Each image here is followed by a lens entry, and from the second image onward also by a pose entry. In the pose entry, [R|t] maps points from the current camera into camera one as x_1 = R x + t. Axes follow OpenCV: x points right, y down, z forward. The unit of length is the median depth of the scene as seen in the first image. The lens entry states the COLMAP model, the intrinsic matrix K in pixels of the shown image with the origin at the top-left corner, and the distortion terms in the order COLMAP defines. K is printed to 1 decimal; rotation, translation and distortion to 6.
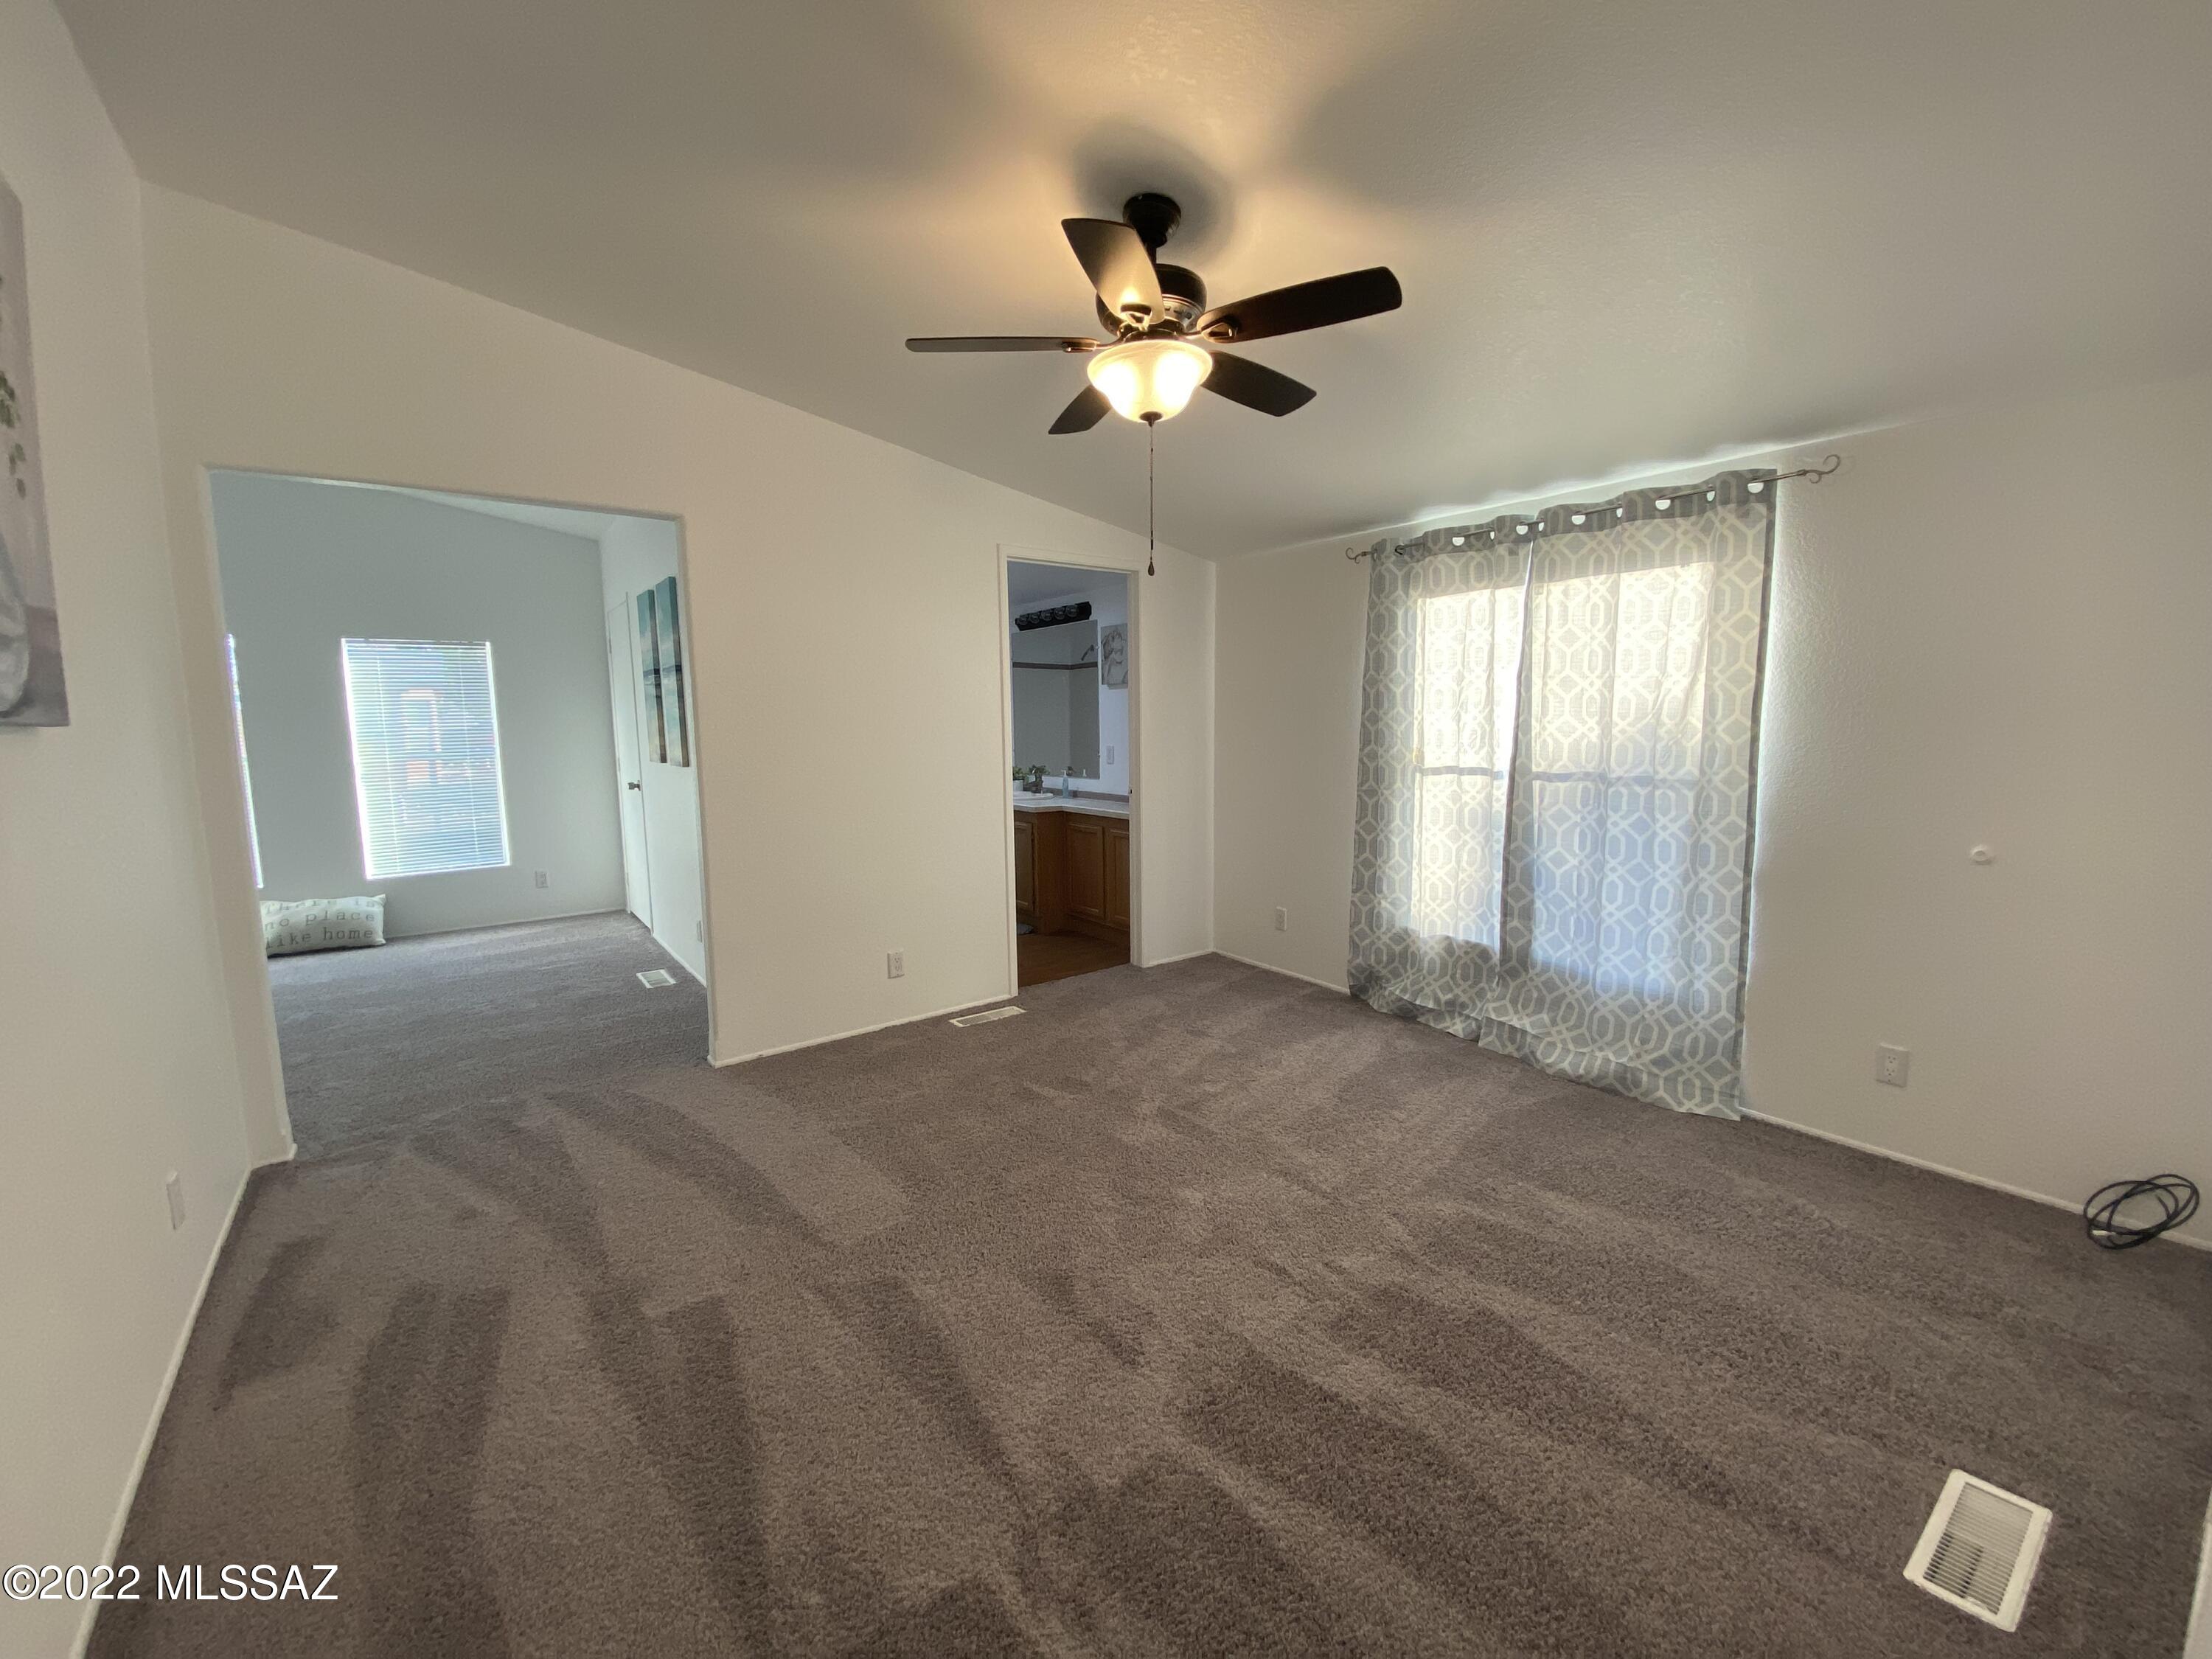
lens RADIAL K [[897.1, 0, 1103.2], [0, 897.1, 826.4], [0, 0, 1]] dist [0.033585, -0.024618]
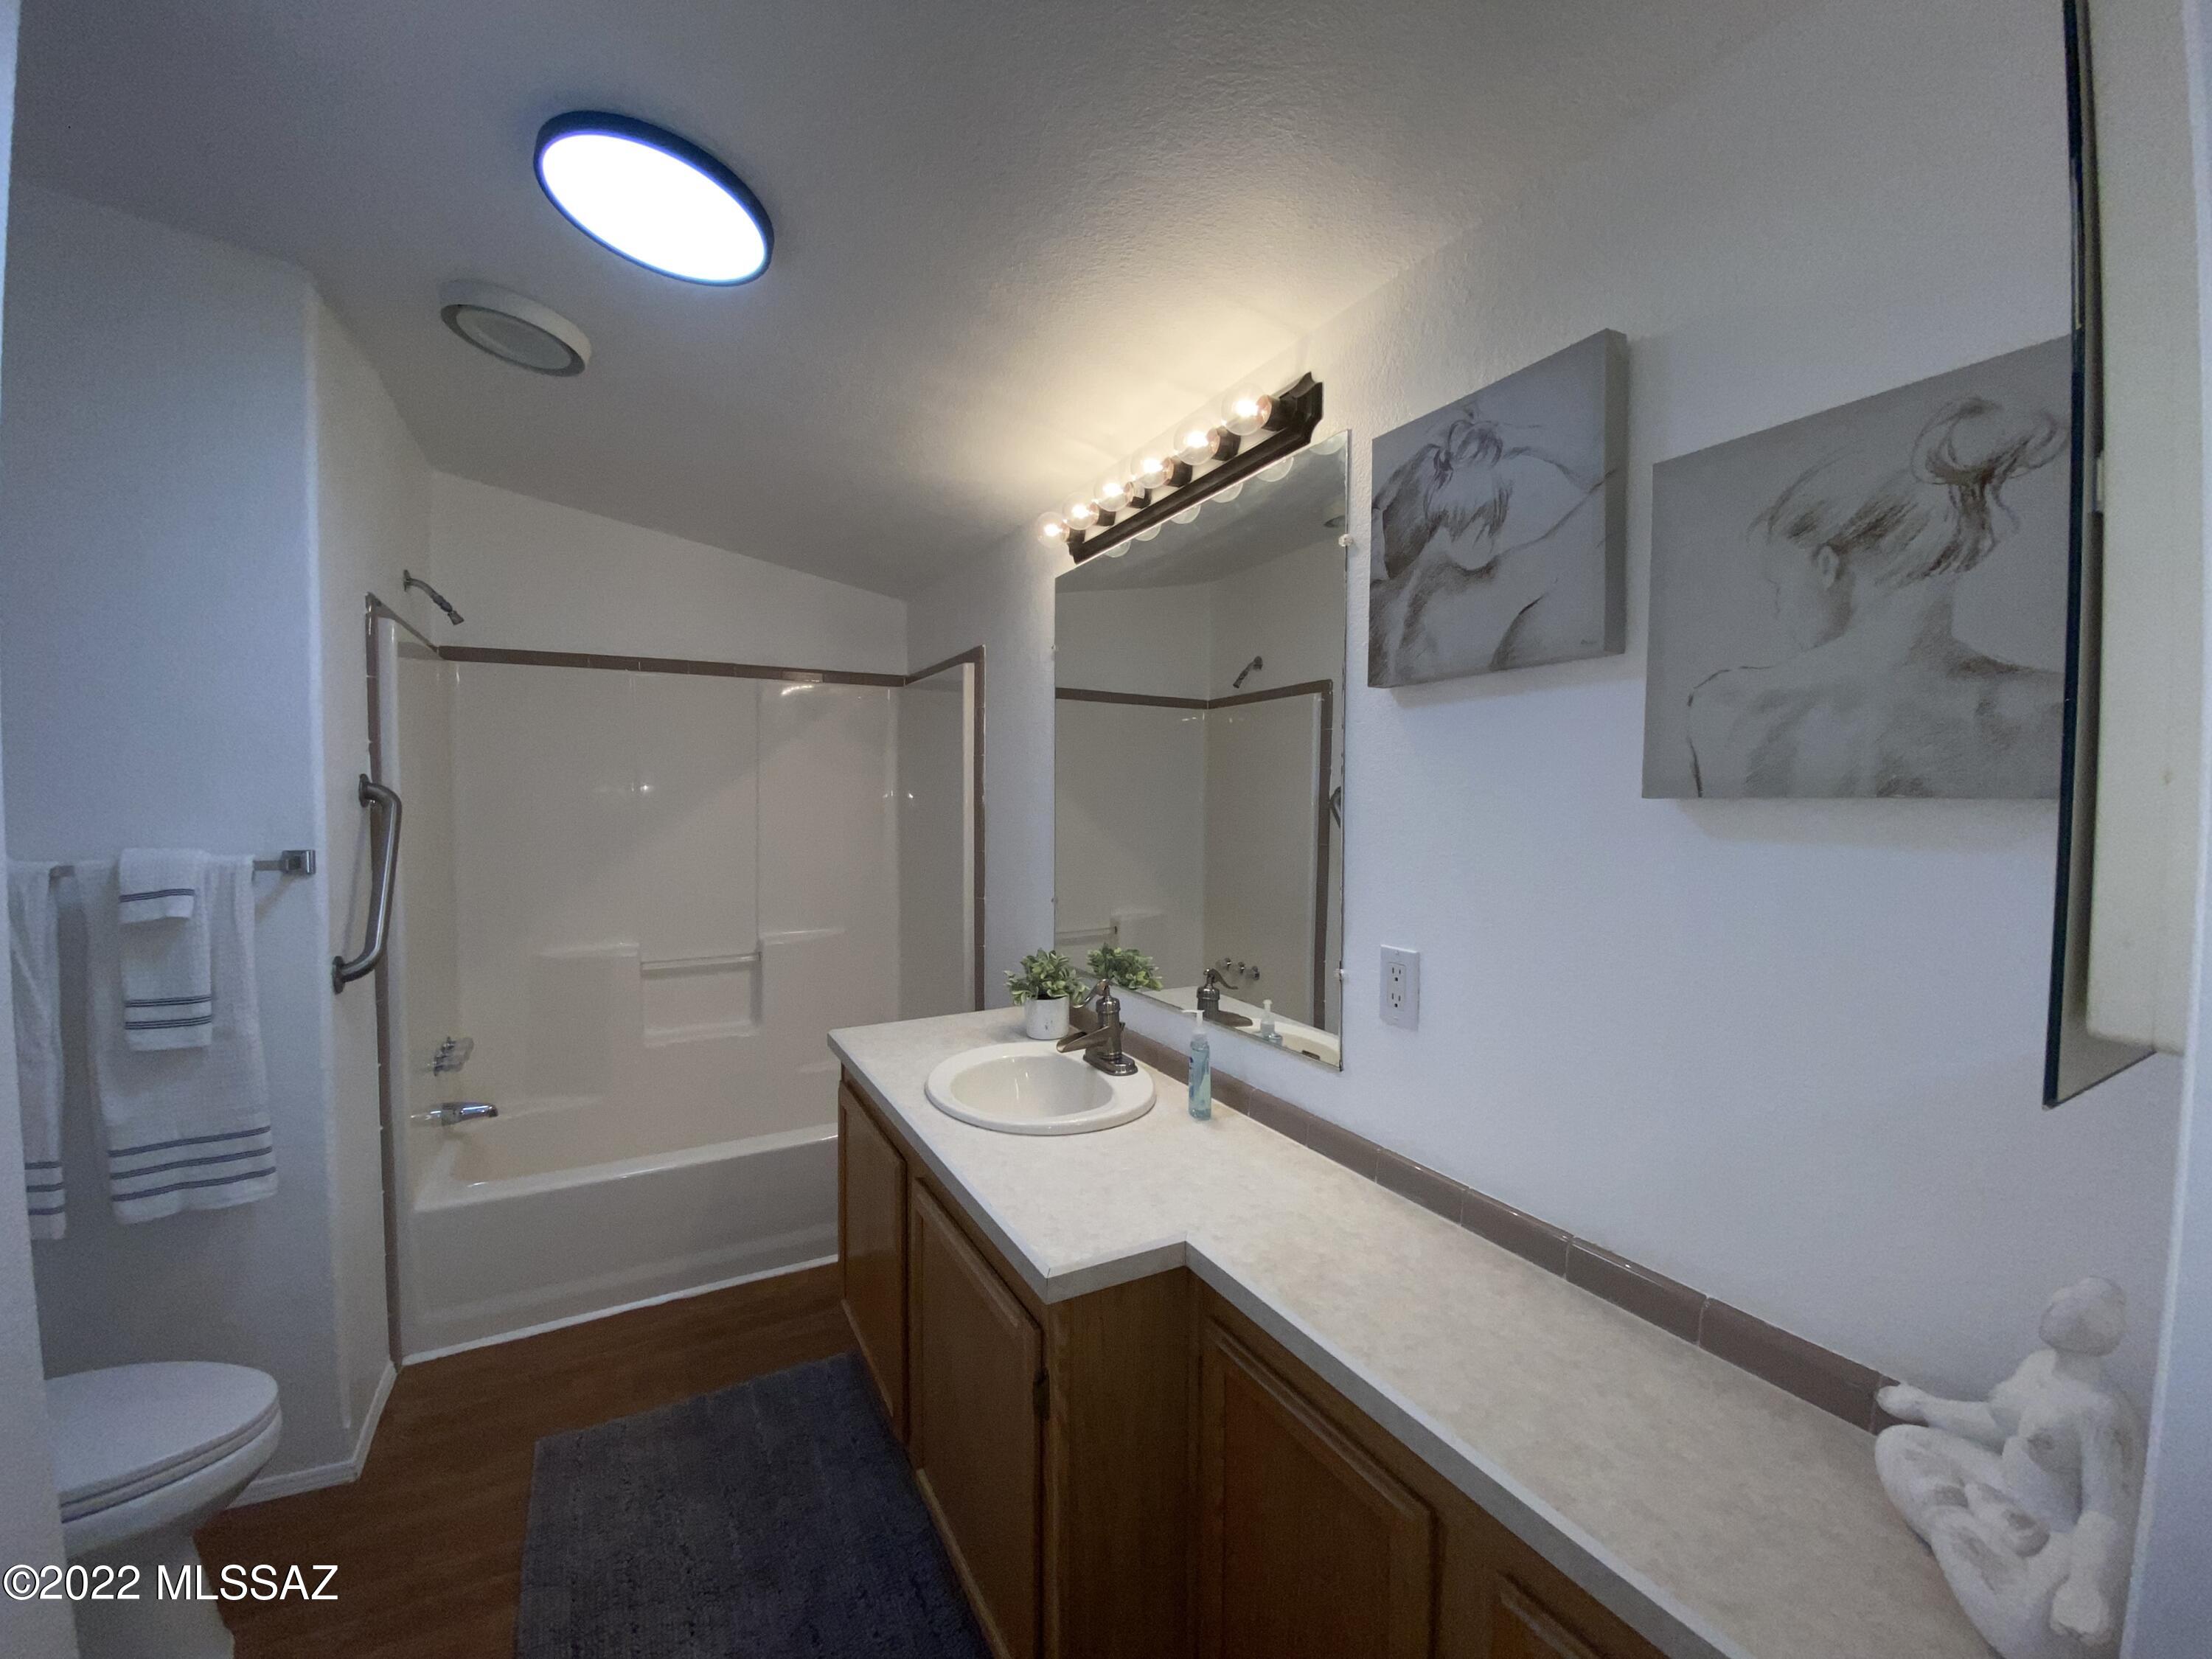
lens RADIAL K [[897.1, 0, 1103.2], [0, 897.1, 826.4], [0, 0, 1]] dist [0.033585, -0.024618]
pose [[0.990051, 0.024970, -0.138472, -0.036908], [-0.036688, 0.995897, -0.082727, -0.099903], [0.135839, 0.086984, 0.986905, 0.763595]]
